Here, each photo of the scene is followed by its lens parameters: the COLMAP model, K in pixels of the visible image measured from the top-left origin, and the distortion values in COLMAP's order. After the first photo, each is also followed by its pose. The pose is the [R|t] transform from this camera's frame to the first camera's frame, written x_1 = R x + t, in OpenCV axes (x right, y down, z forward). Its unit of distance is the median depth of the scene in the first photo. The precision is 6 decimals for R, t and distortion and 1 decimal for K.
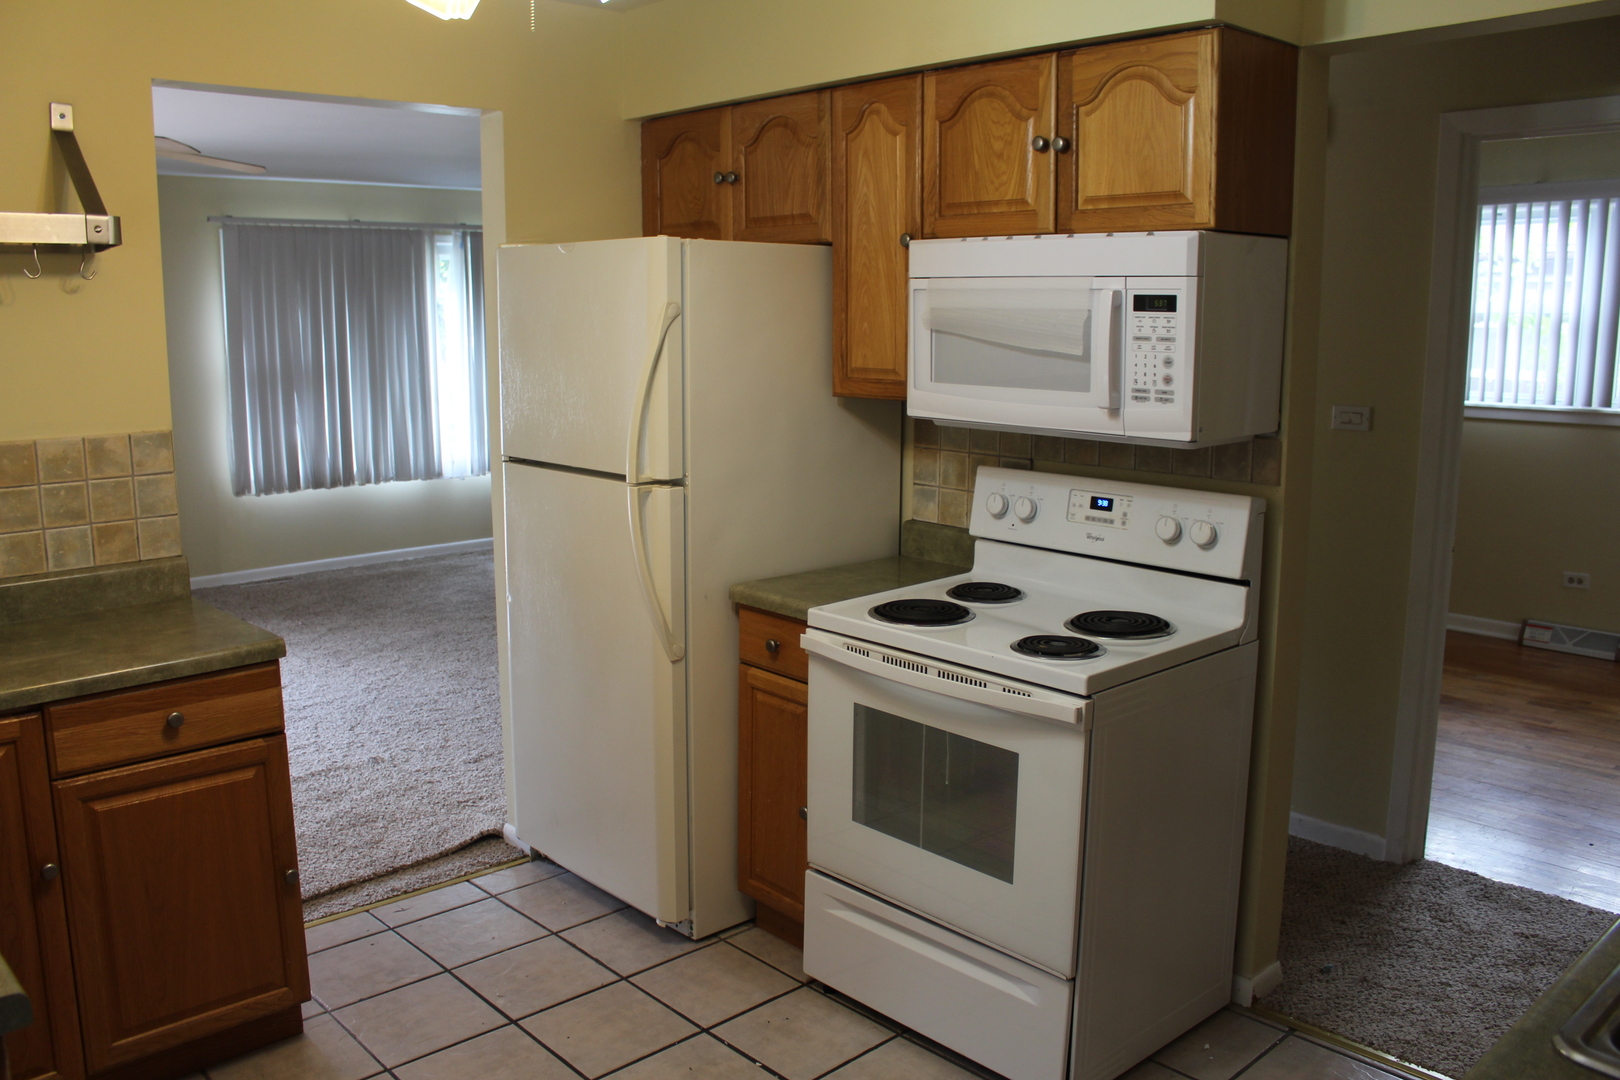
lens RADIAL K [[1313.6, 0, 810.0], [0, 1313.6, 540.0], [0, 0, 1]] dist [-0.167394, 0.129044]
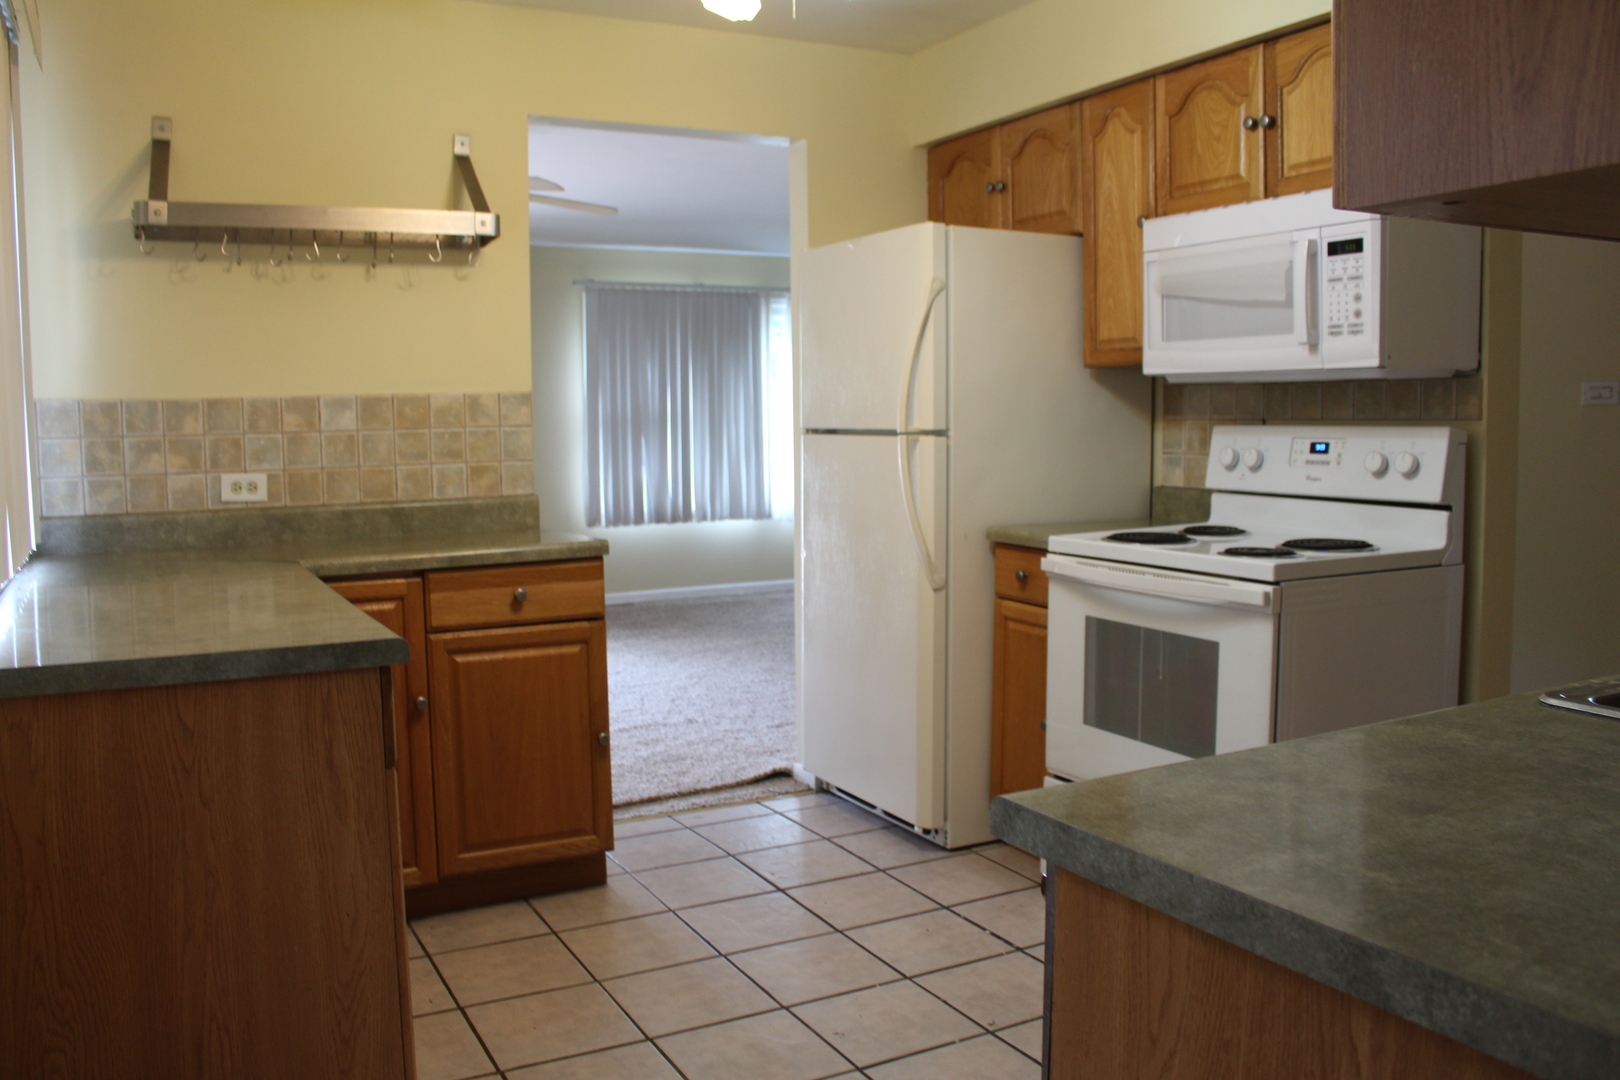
lens RADIAL K [[1313.6, 0, 810.0], [0, 1313.6, 540.0], [0, 0, 1]] dist [-0.167394, 0.129044]
pose [[0.966196, 0.012178, -0.257519, 0.088157], [-0.031907, 0.996853, -0.072574, 0.140936], [0.255825, 0.078338, 0.963544, -0.142790]]
